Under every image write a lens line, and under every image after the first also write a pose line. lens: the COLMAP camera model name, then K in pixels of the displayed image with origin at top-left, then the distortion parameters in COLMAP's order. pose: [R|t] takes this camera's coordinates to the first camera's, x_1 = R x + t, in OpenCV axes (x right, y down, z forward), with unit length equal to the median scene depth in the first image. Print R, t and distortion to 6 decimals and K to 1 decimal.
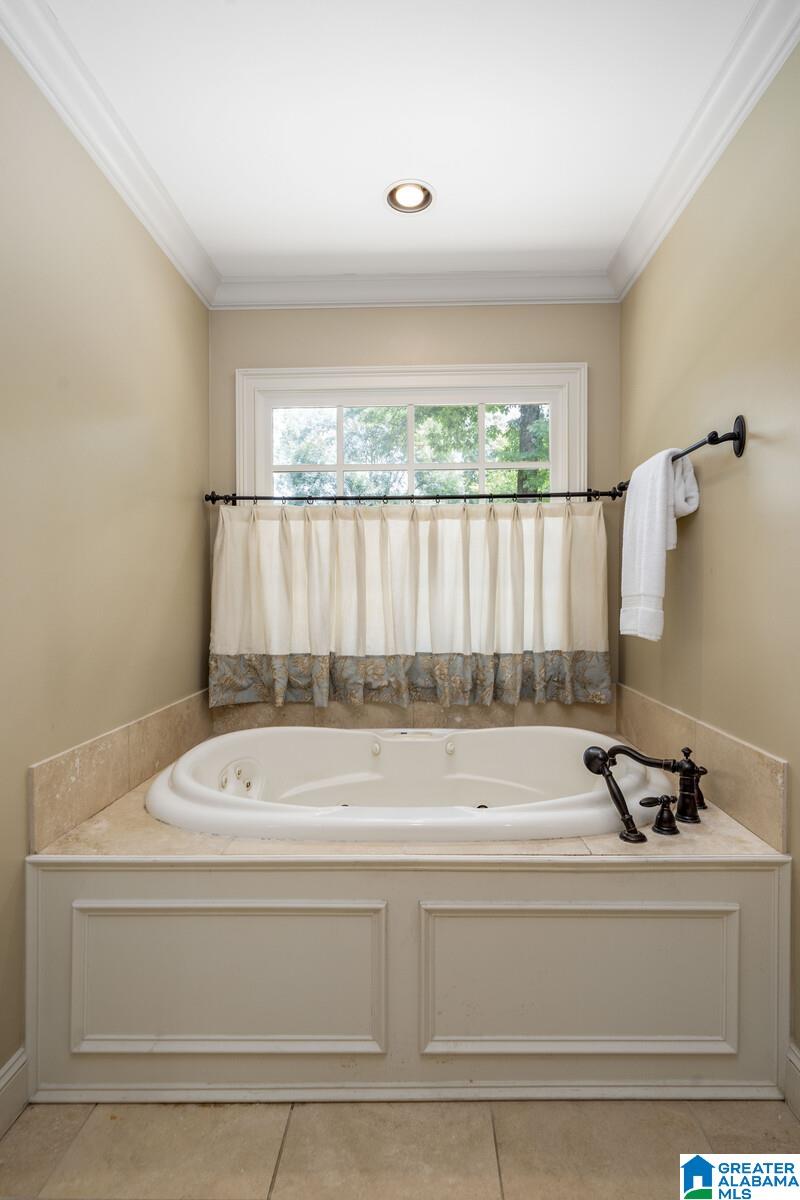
lens RADIAL K [[590.7, 0, 400.0], [0, 590.7, 600.0], [0, 0, 1]] dist [0.000749, 0.000078]
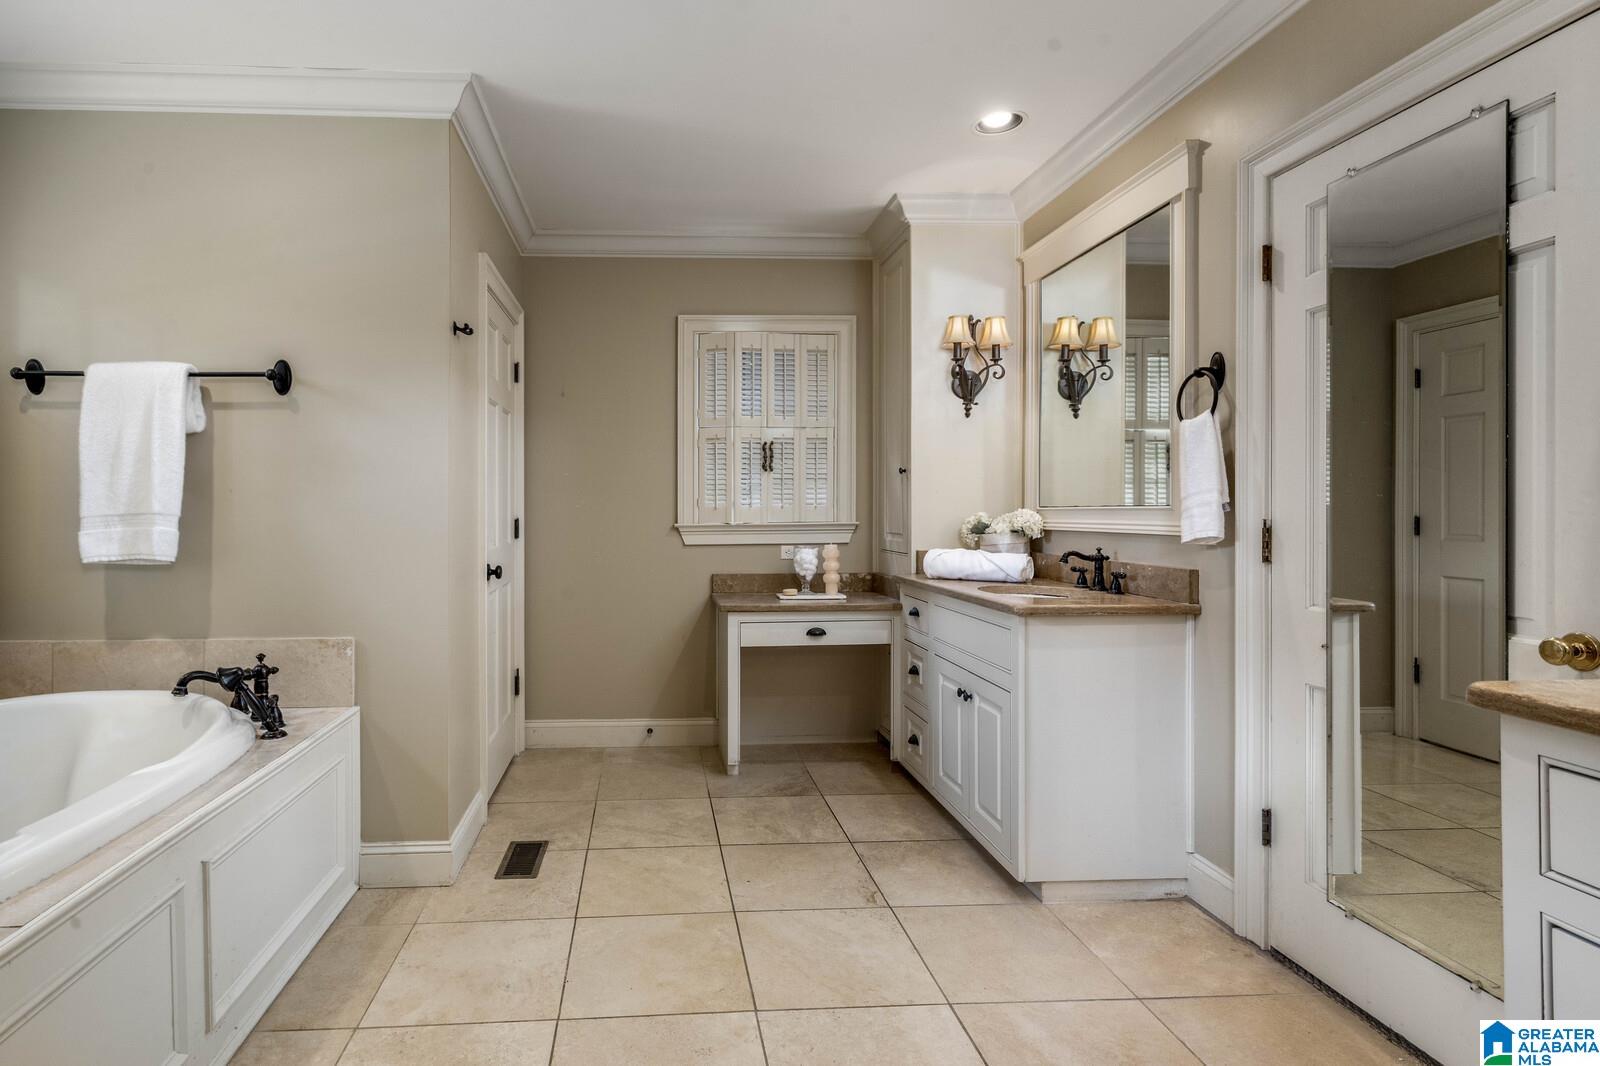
lens RADIAL K [[813.2, 0, 800.0], [0, 813.2, 533.0], [0, 0, 1]] dist [-0.001762, -0.000340]
pose [[-0.204032, -0.024335, 0.978662, -1.184189], [0.014110, 0.999514, 0.027795, -0.000087], [-0.978863, 0.019480, -0.203589, 0.333181]]
